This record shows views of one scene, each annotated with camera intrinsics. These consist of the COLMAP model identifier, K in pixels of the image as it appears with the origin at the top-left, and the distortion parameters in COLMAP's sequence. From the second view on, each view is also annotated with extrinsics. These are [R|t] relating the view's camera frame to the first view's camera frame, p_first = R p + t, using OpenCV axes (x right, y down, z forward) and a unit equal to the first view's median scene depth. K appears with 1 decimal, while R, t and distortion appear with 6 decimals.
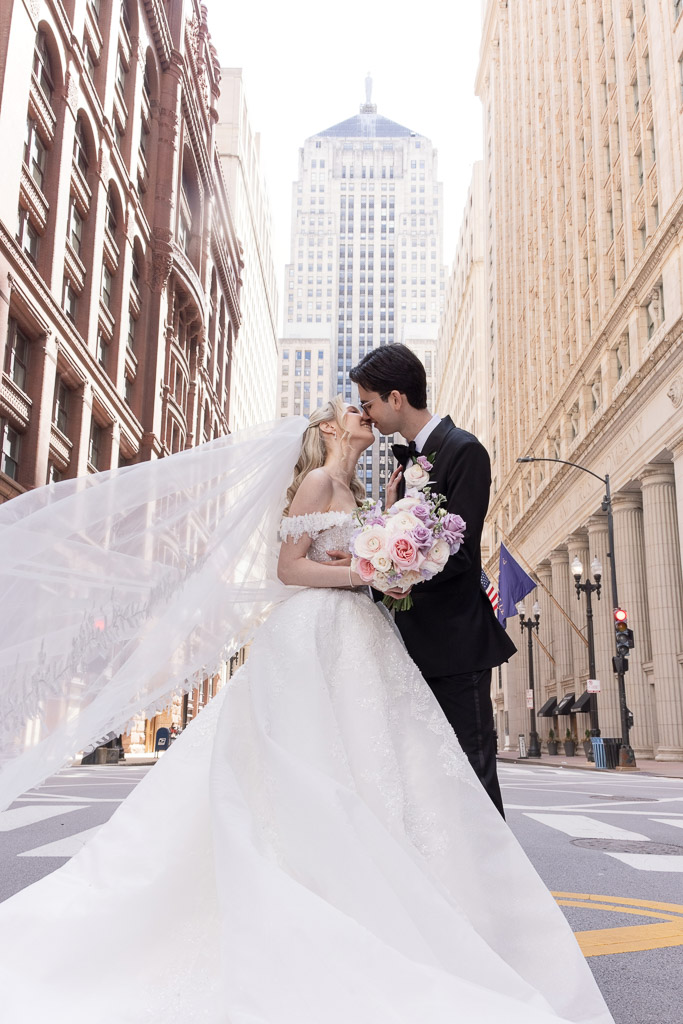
lens RADIAL K [[711.1, 0, 347.8], [0, 711.1, 513.5], [0, 0, 1]] dist [0.080312, -0.086042]
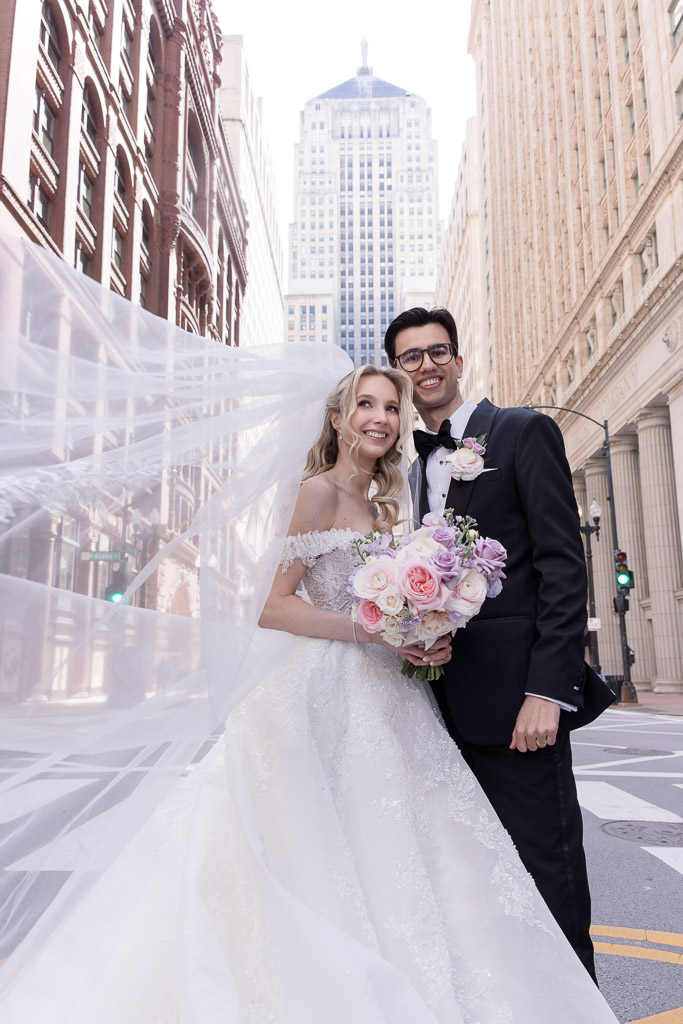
lens RADIAL K [[798.7, 0, 341.5], [0, 798.7, 512.0], [0, 0, 1]] dist [0.108867, -0.144333]
pose [[0.999601, -0.021588, -0.018218, 0.002382], [0.022010, 0.999487, 0.023254, 0.046100], [0.017707, -0.023646, 0.999564, -0.178824]]
